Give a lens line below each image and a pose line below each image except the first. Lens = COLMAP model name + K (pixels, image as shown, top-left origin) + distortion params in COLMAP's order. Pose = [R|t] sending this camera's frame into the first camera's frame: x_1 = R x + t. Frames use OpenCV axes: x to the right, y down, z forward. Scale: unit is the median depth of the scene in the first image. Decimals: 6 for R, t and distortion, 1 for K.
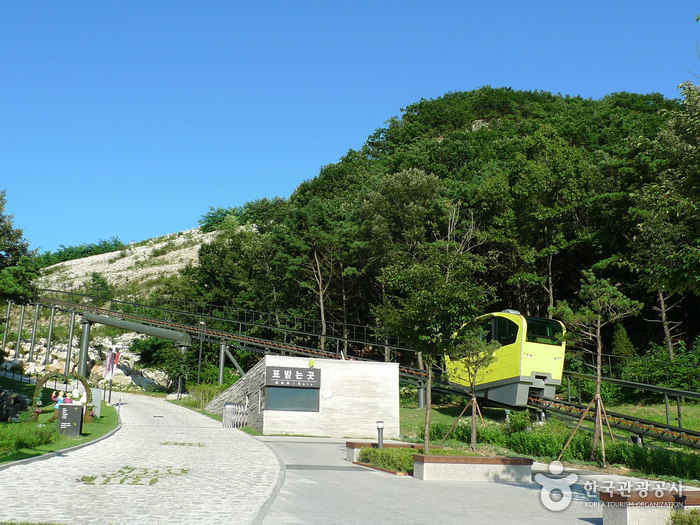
lens RADIAL K [[756.9, 0, 354.4], [0, 756.9, 266.0], [0, 0, 1]] dist [-0.008713, 0.000000]
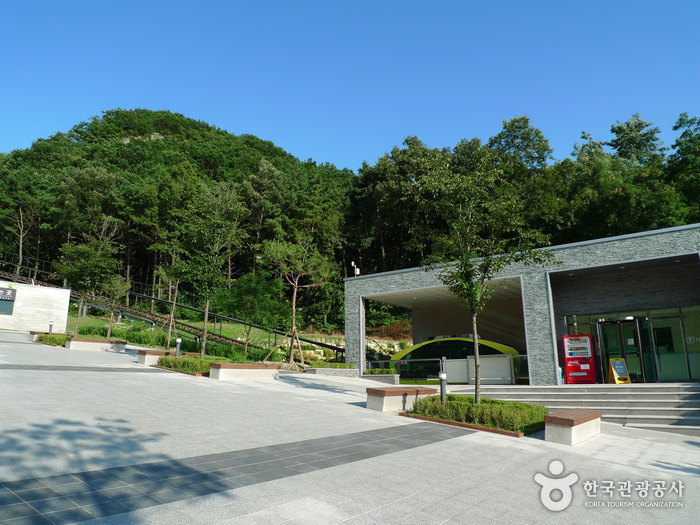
lens RADIAL K [[502.6, 0, 352.3], [0, 502.6, 262.8], [0, 0, 1]] dist [-0.033952, -0.004122]
pose [[0.843189, 0.115240, 0.525121, -0.000167], [-0.148566, 0.988667, 0.021587, -0.034204], [-0.516683, -0.096217, 0.850753, -0.184939]]
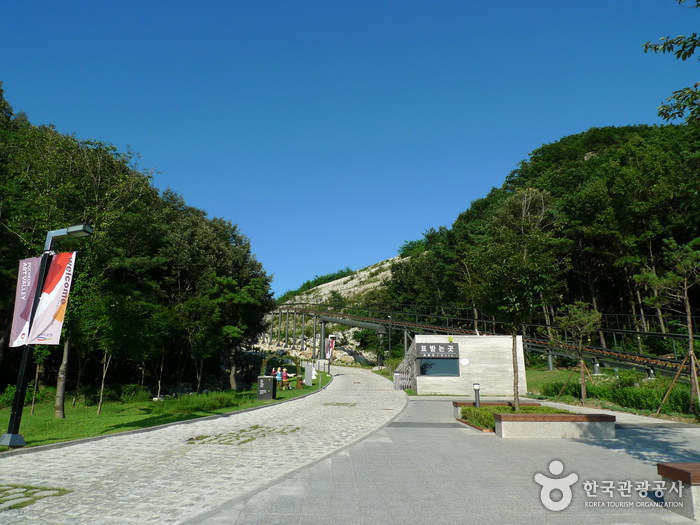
lens RADIAL K [[502.6, 0, 351.3], [0, 502.6, 263.5], [0, 0, 1]] dist [-0.033952, -0.004122]
pose [[0.945829, -0.100630, -0.308675, 0.041222], [0.090353, 0.994779, -0.047450, 0.015612], [0.311839, 0.016990, 0.949983, 0.078607]]
